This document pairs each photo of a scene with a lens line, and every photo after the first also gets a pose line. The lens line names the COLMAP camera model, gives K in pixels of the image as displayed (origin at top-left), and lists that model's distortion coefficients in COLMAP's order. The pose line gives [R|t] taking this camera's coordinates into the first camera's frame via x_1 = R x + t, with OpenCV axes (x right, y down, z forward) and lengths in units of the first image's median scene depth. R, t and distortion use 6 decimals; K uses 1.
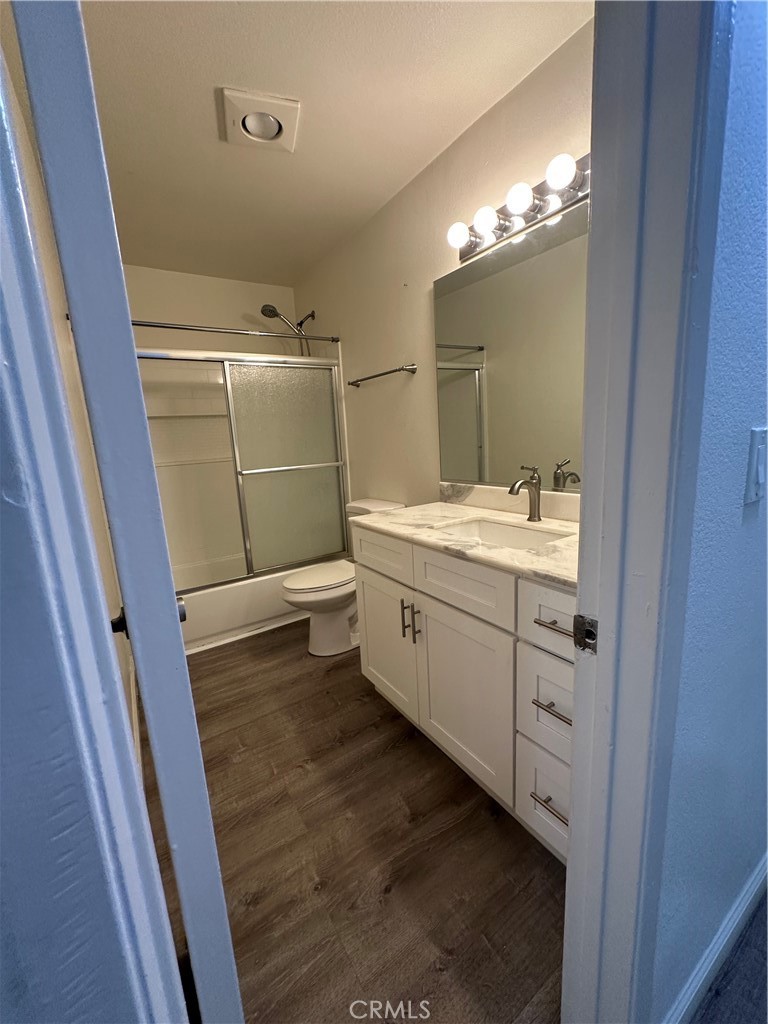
lens RADIAL K [[413.8, 0, 386.2], [0, 413.8, 509.2], [0, 0, 1]] dist [-0.001491, 0.000267]
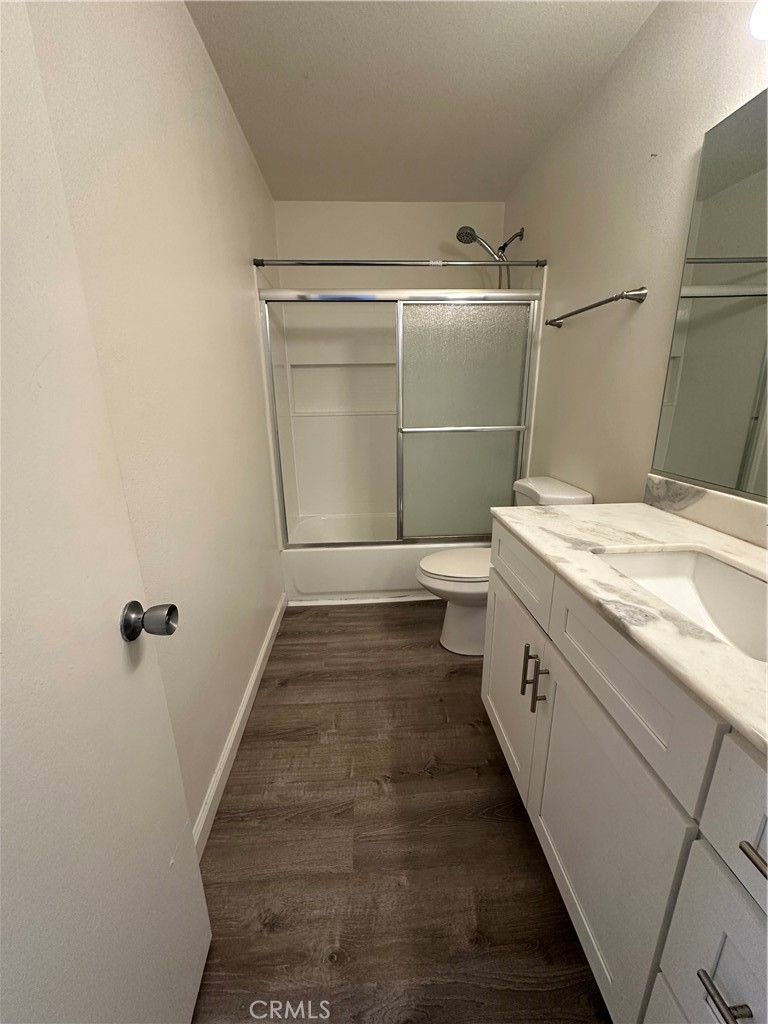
lens RADIAL K [[413.8, 0, 382.2], [0, 413.8, 510.7], [0, 0, 1]] dist [-0.001491, 0.000267]
pose [[0.866853, 0.179249, -0.465227, 0.085050], [-0.122714, 0.981136, 0.149375, -0.058230], [0.483226, -0.072396, 0.872497, 0.231115]]
